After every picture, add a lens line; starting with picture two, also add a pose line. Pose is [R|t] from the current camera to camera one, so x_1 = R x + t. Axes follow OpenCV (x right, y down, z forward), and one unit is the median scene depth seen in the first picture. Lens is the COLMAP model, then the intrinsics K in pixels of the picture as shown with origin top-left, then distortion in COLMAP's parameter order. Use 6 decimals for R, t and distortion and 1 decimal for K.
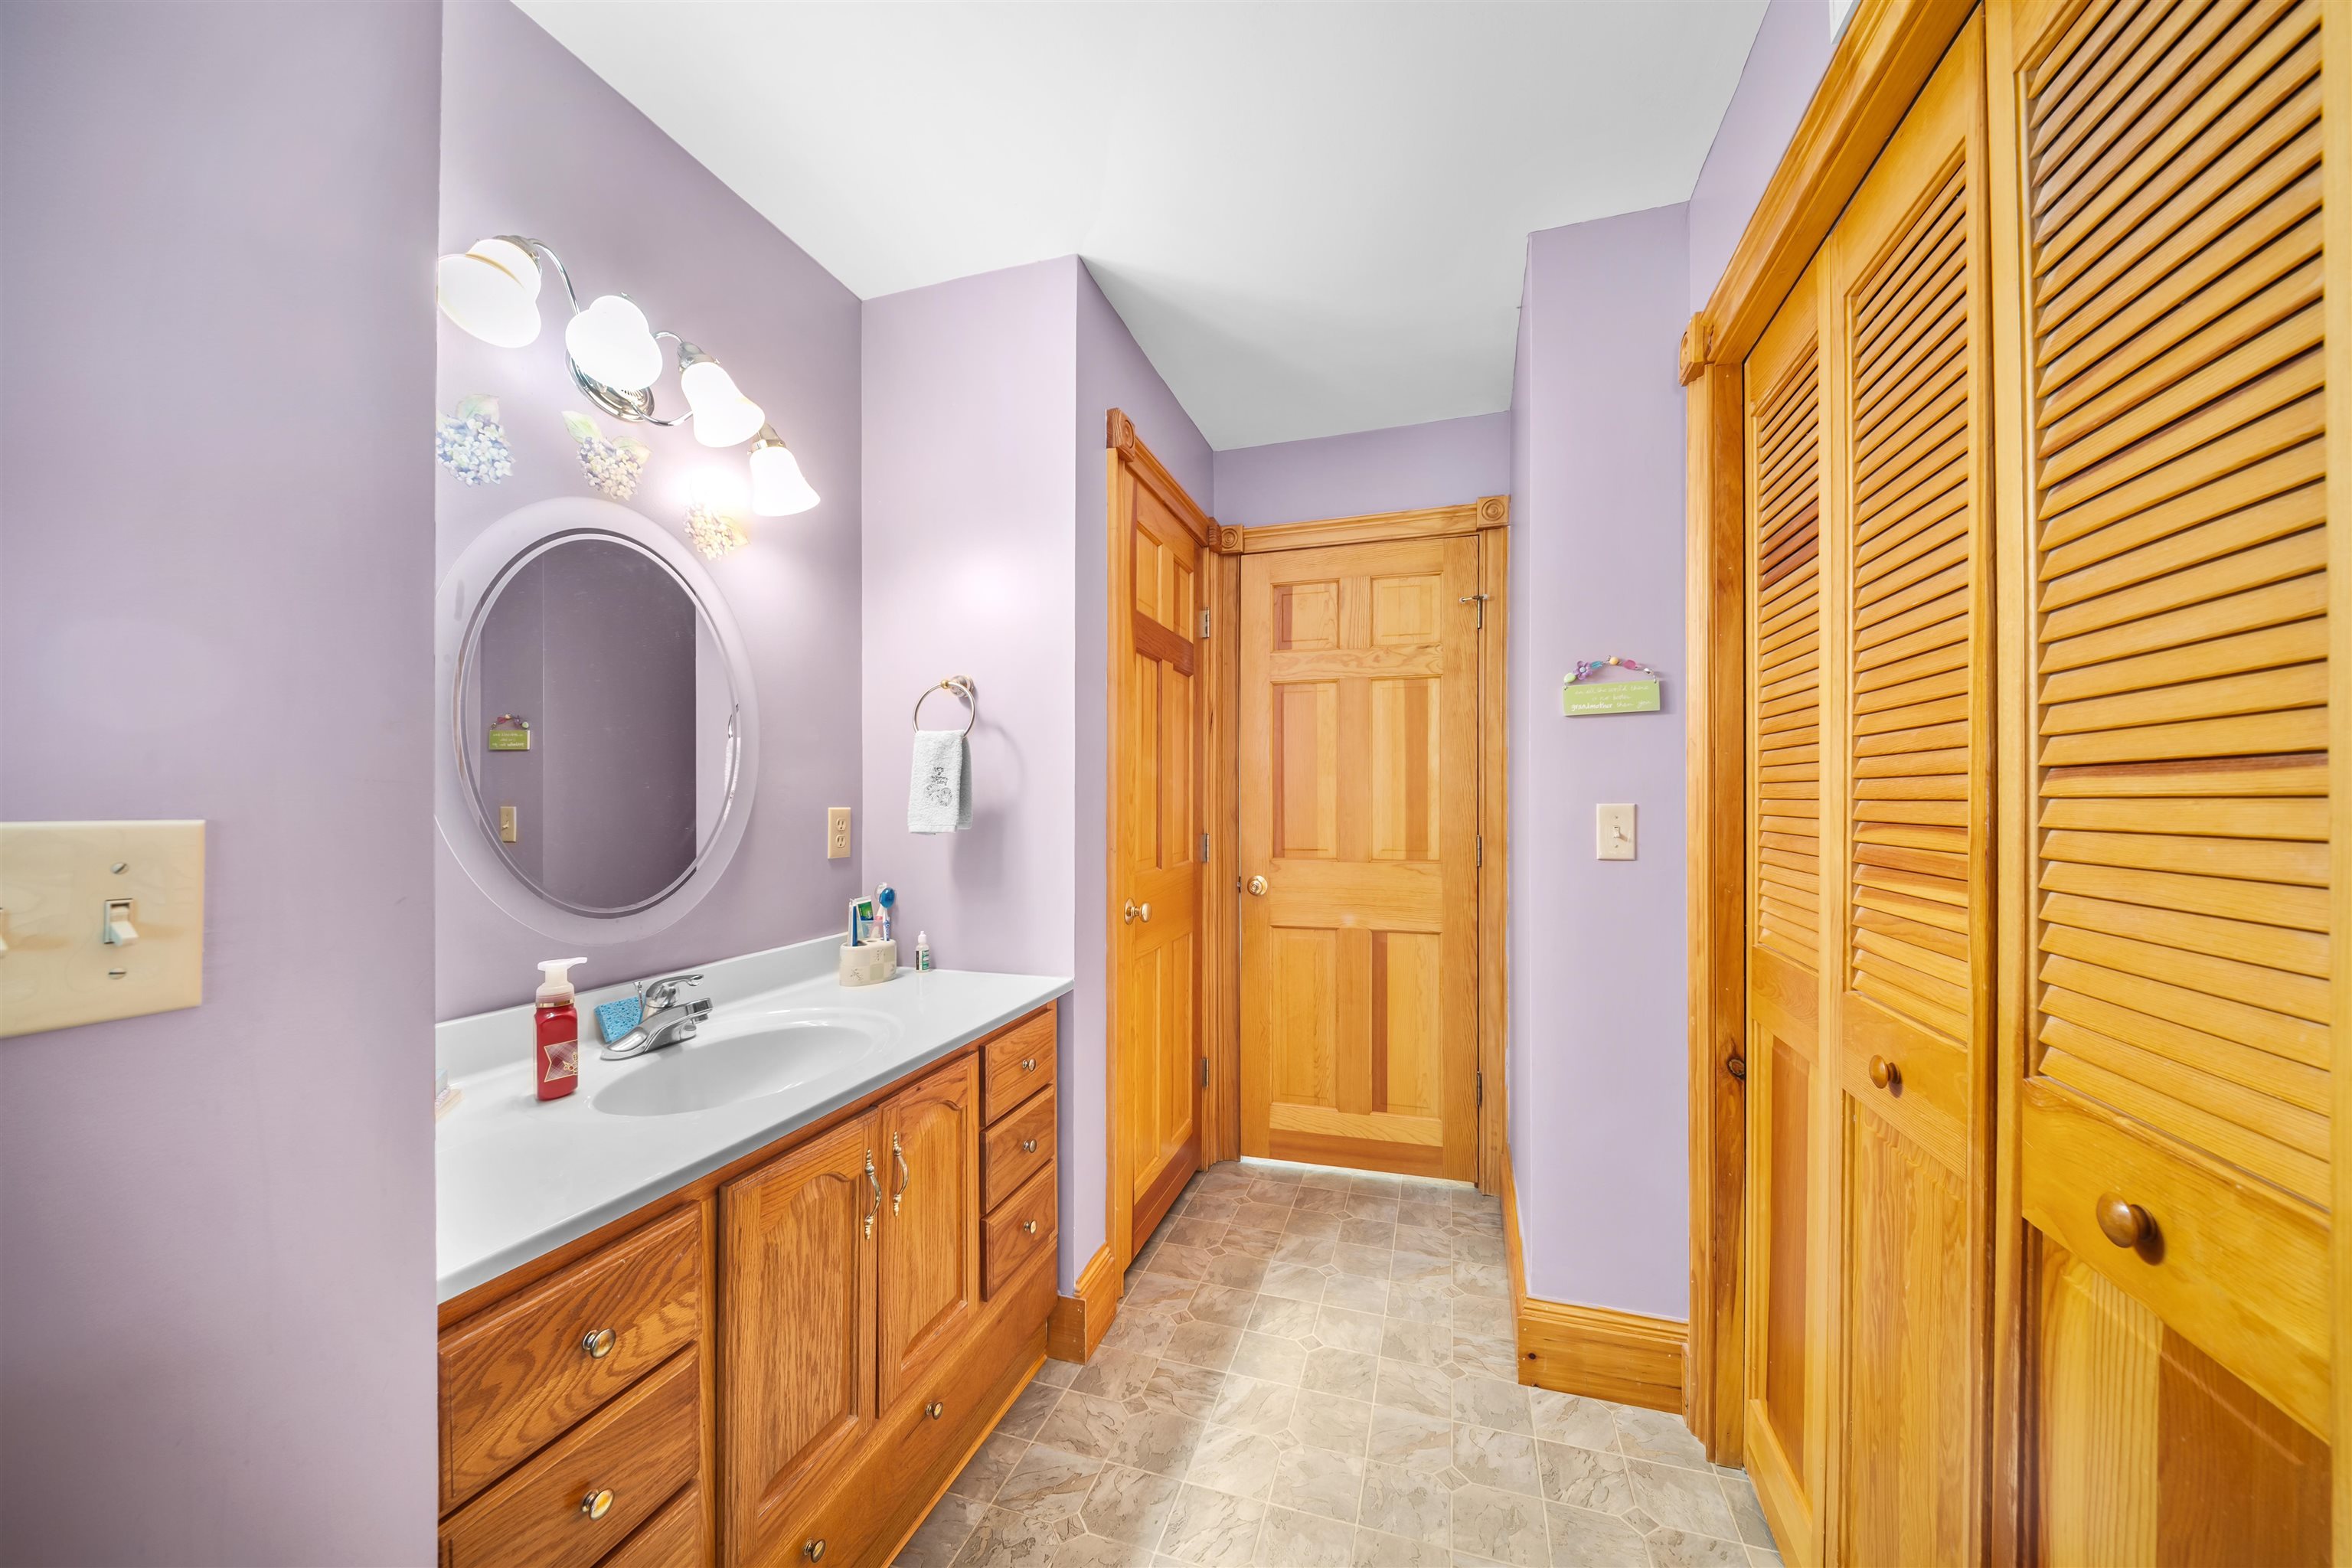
lens RADIAL K [[835.7, 0, 1168.9], [0, 835.7, 804.5], [0, 0, 1]] dist [0.002226, -0.004239]
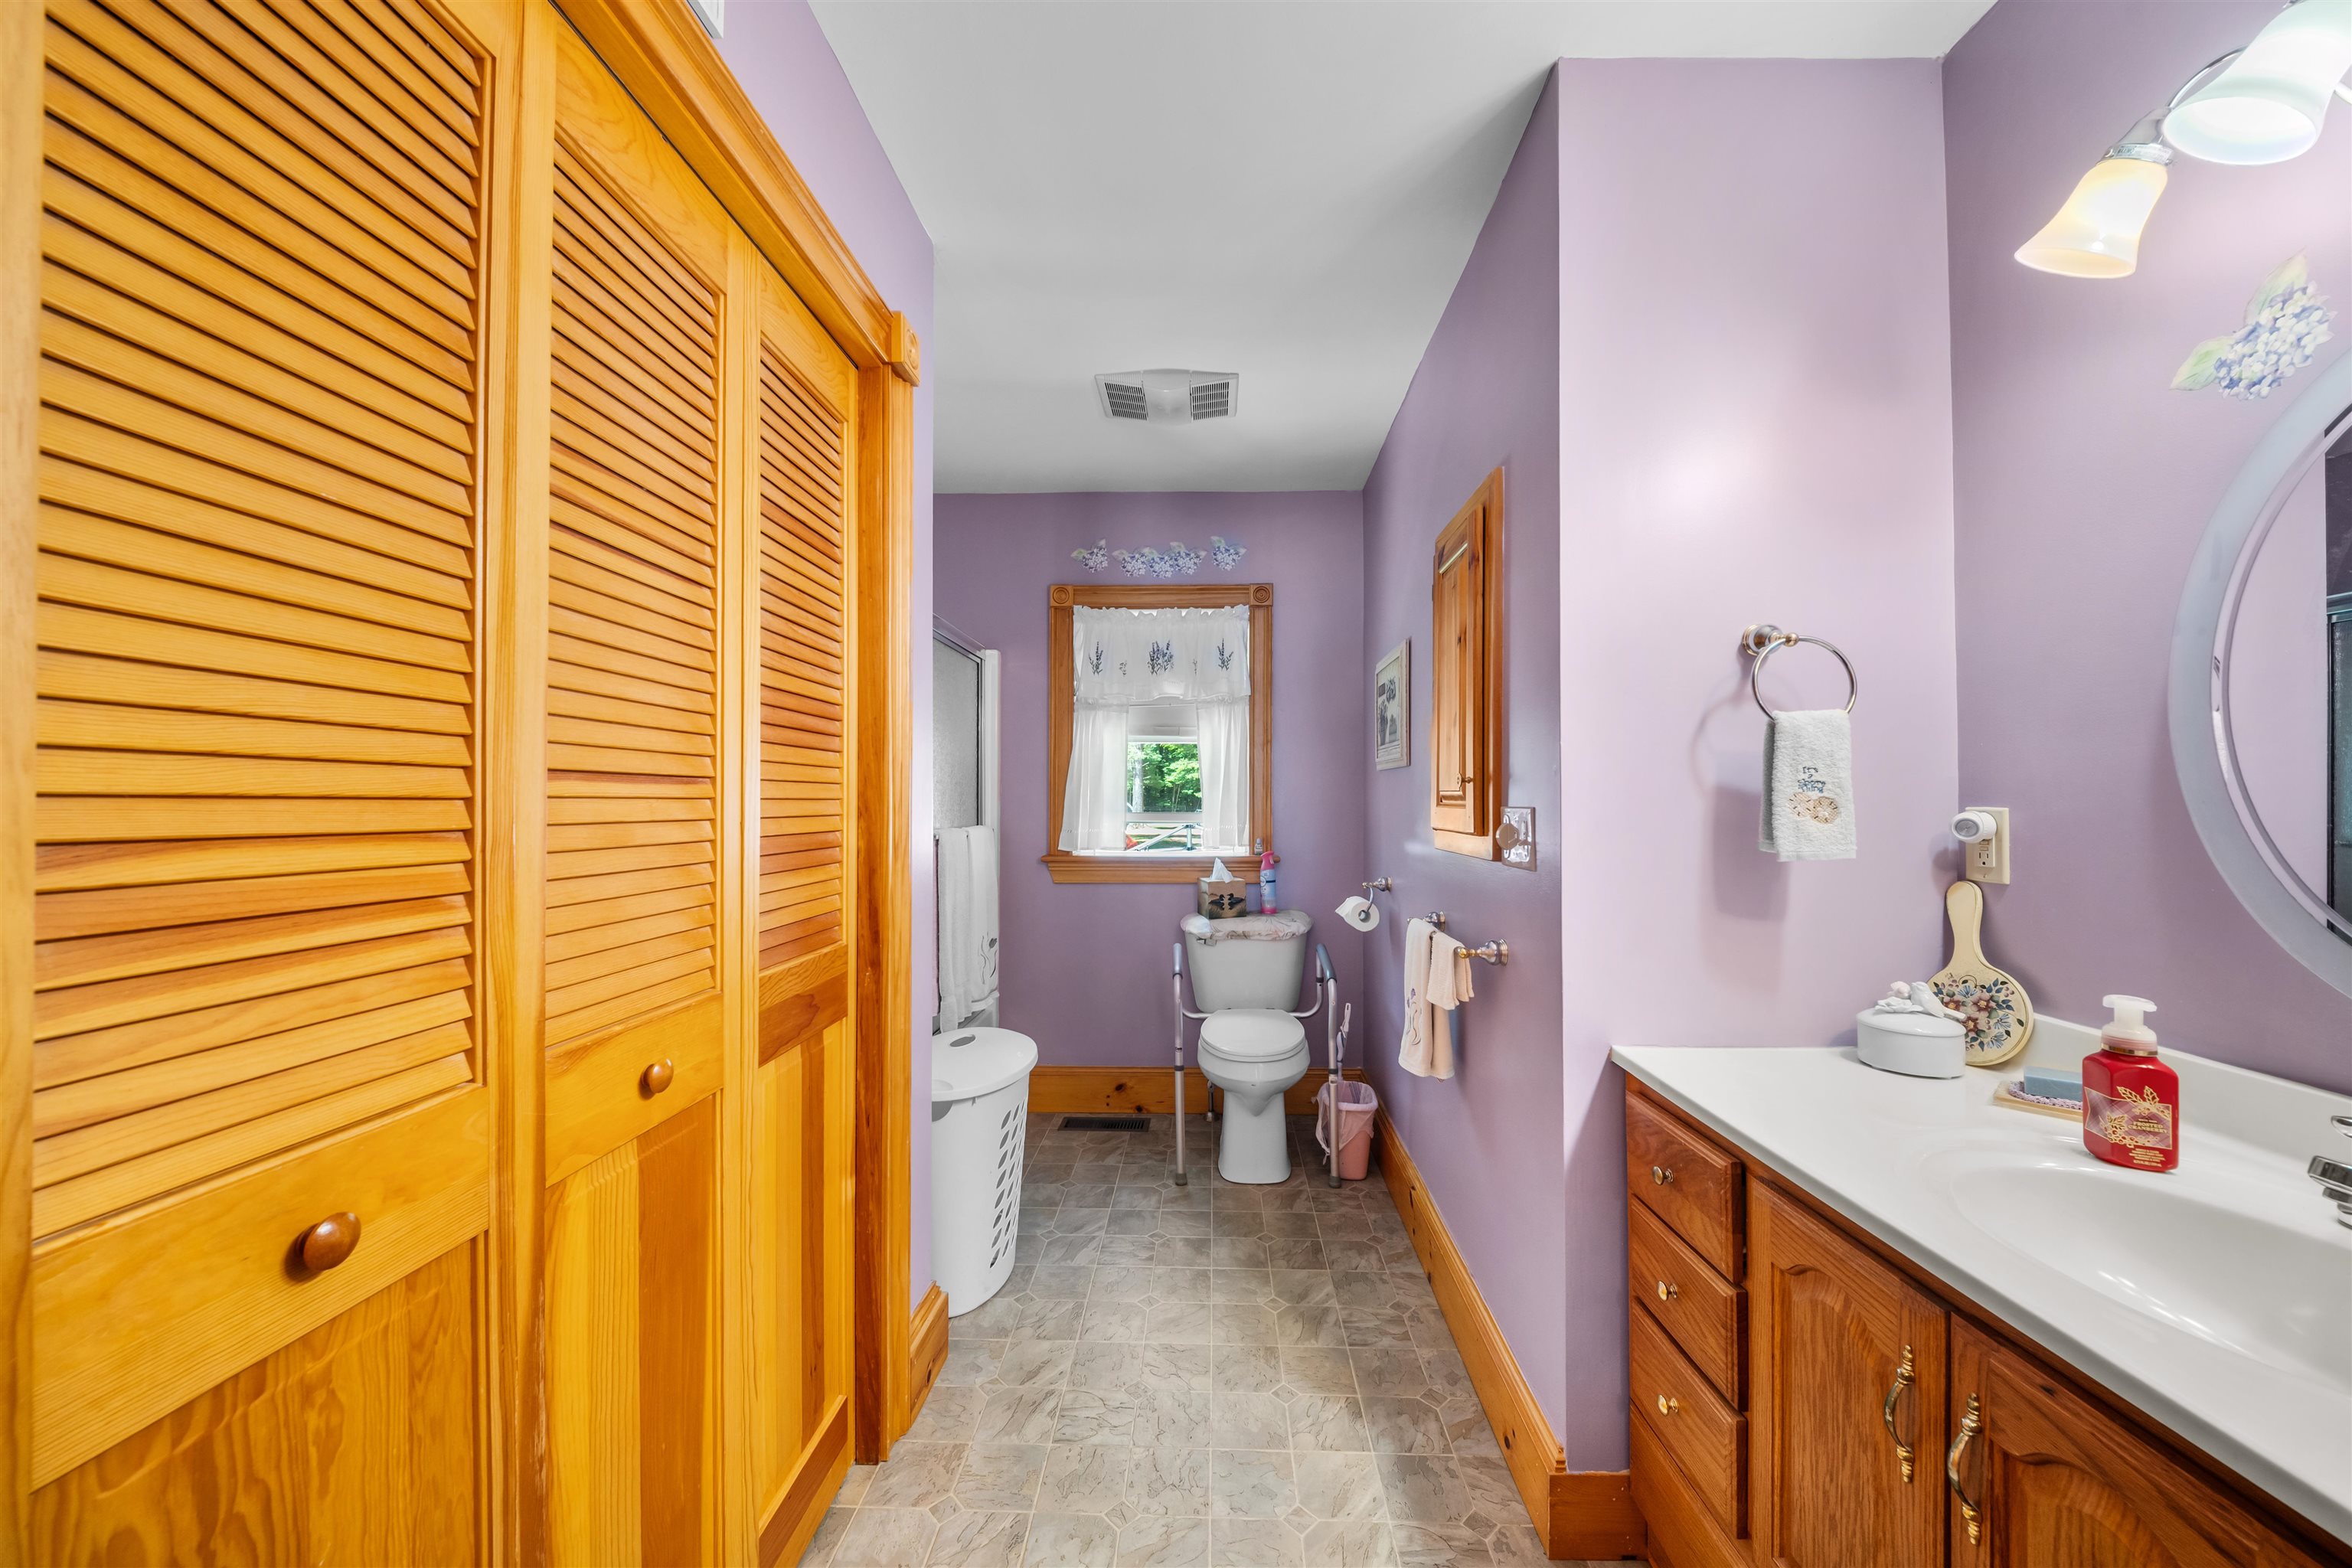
lens RADIAL K [[855.7, 0, 1176.3], [0, 855.7, 791.7], [0, 0, 1]] dist [0.000058, -0.004326]
pose [[-0.959896, -0.002129, -0.280349, 0.351689], [0.000167, 0.999967, -0.008166, -0.006087], [0.280357, -0.007885, -0.959863, 1.432876]]
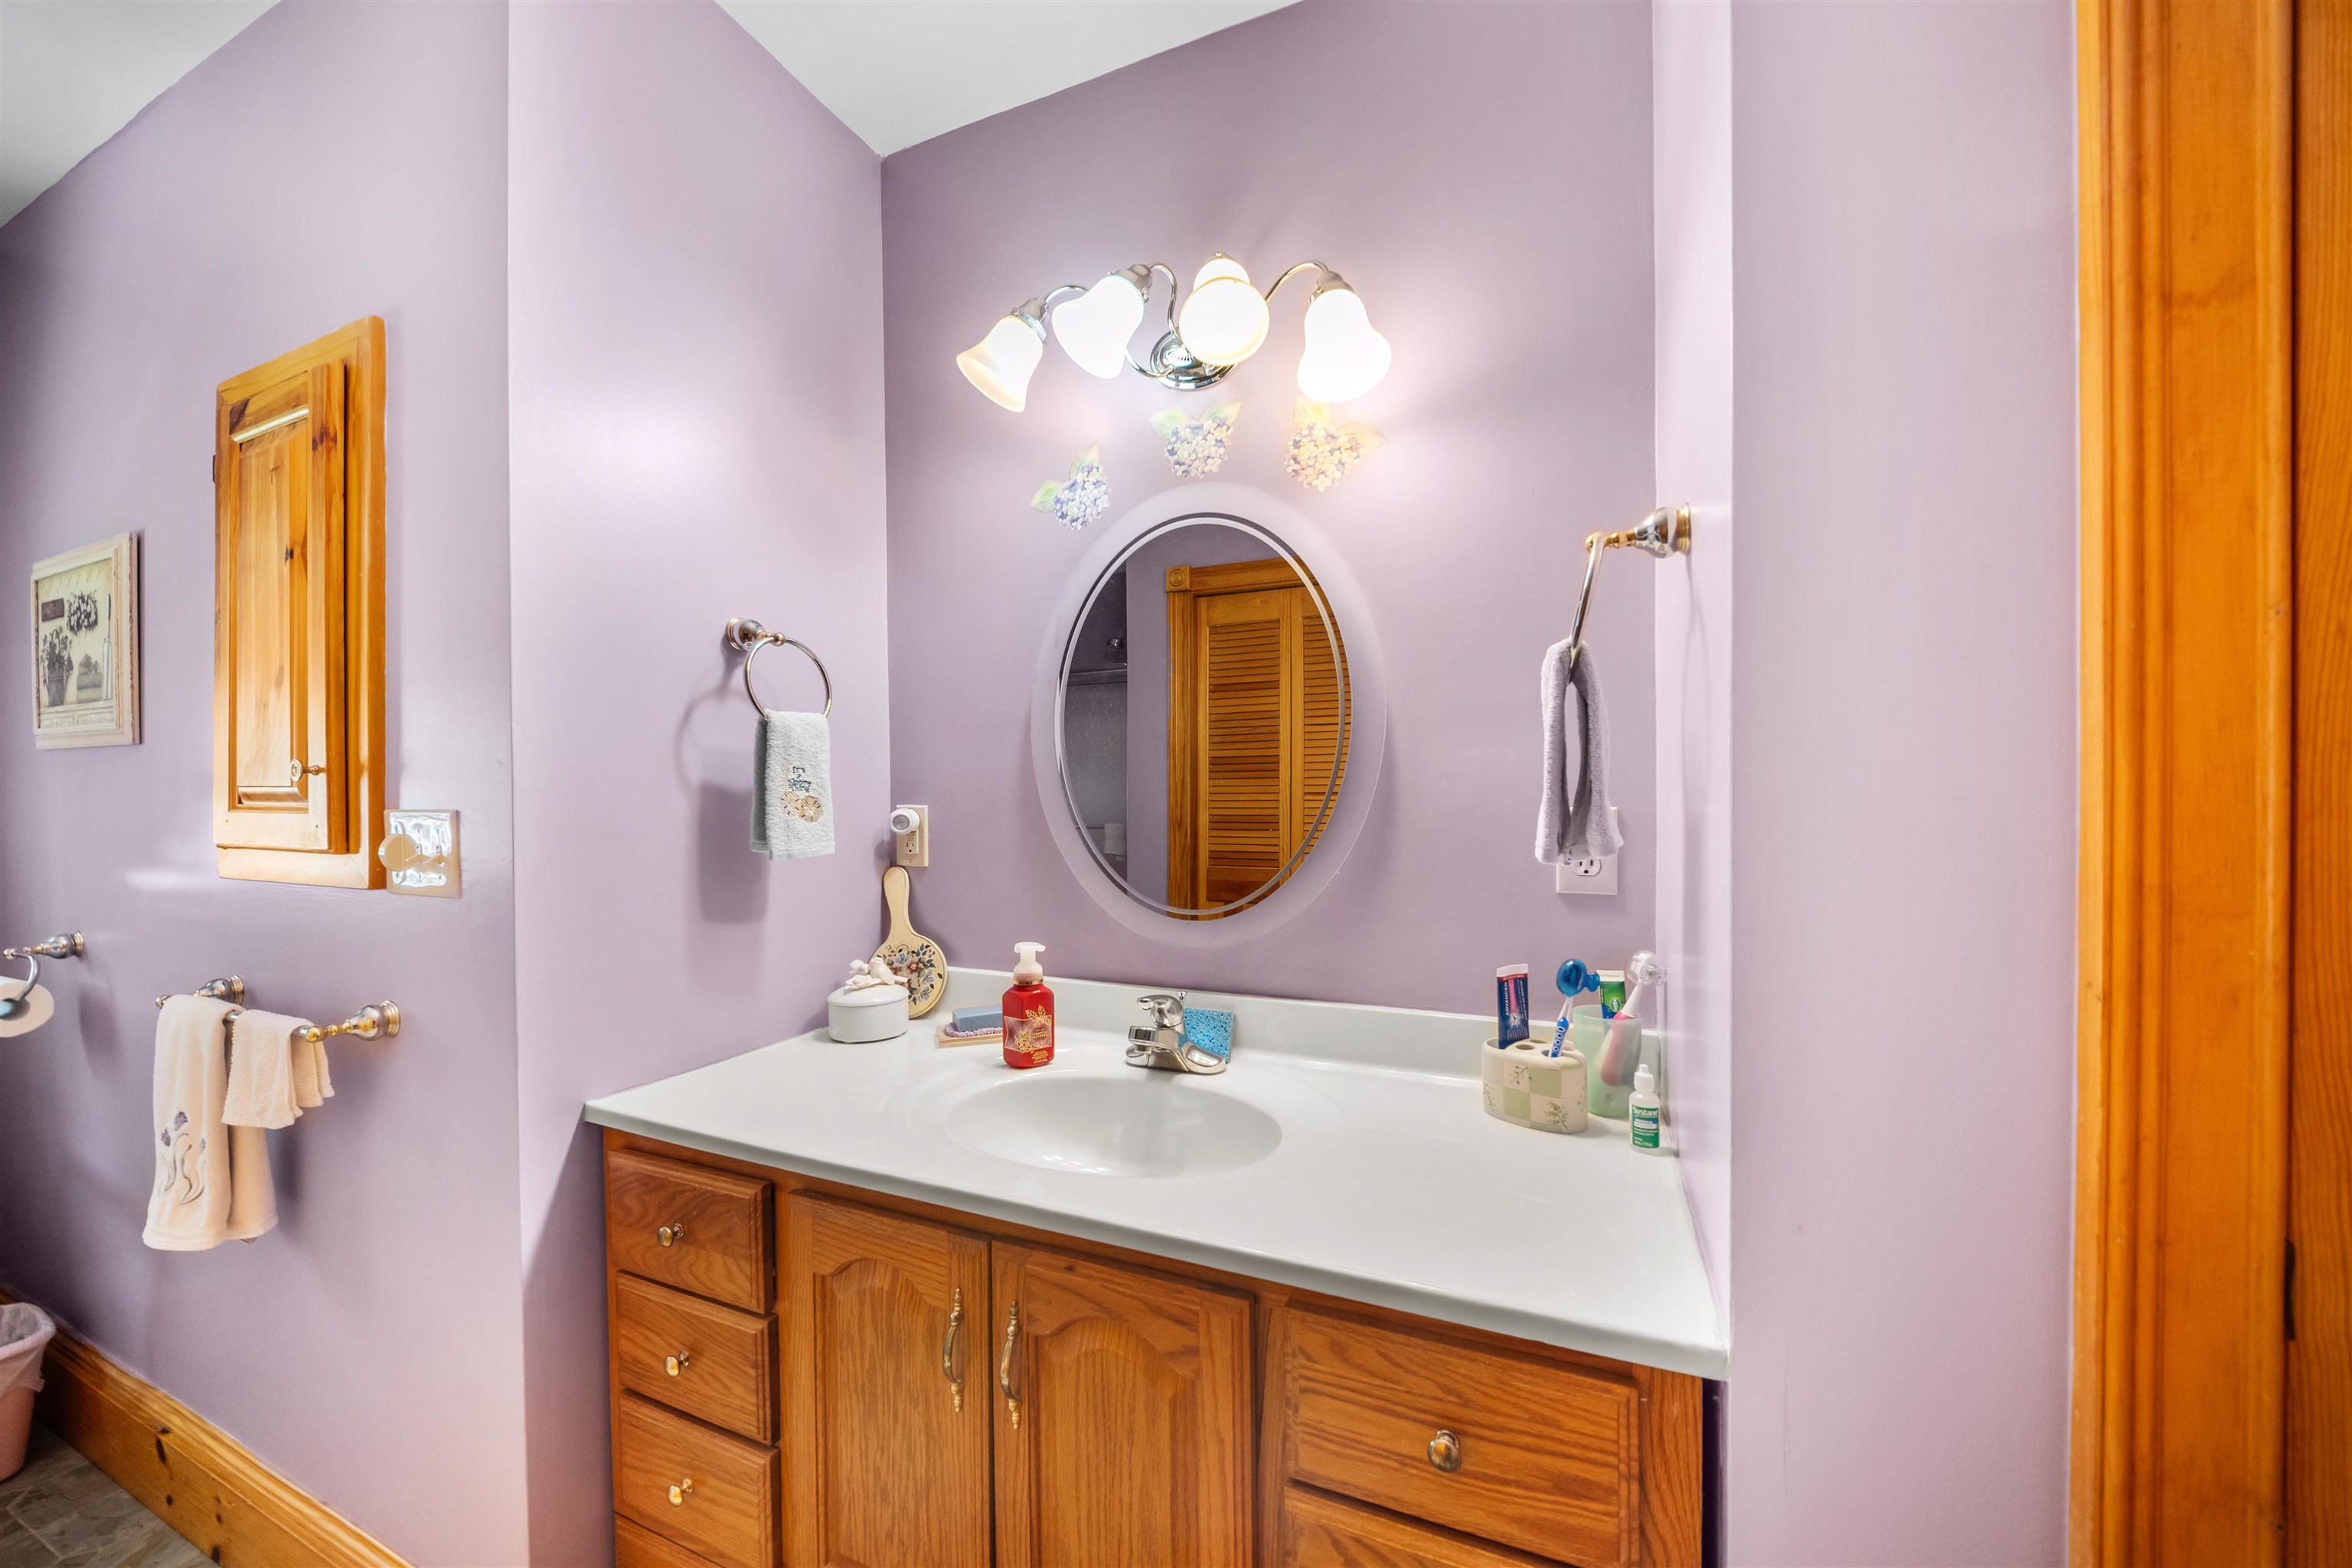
lens RADIAL K [[835.7, 0, 1168.9], [0, 835.7, 804.5], [0, 0, 1]] dist [0.002226, -0.004239]
pose [[-0.077164, 0.007562, -0.996990, 0.323132], [0.000839, 0.999971, 0.007520, -0.005206], [0.997018, -0.000256, -0.077168, 1.189848]]
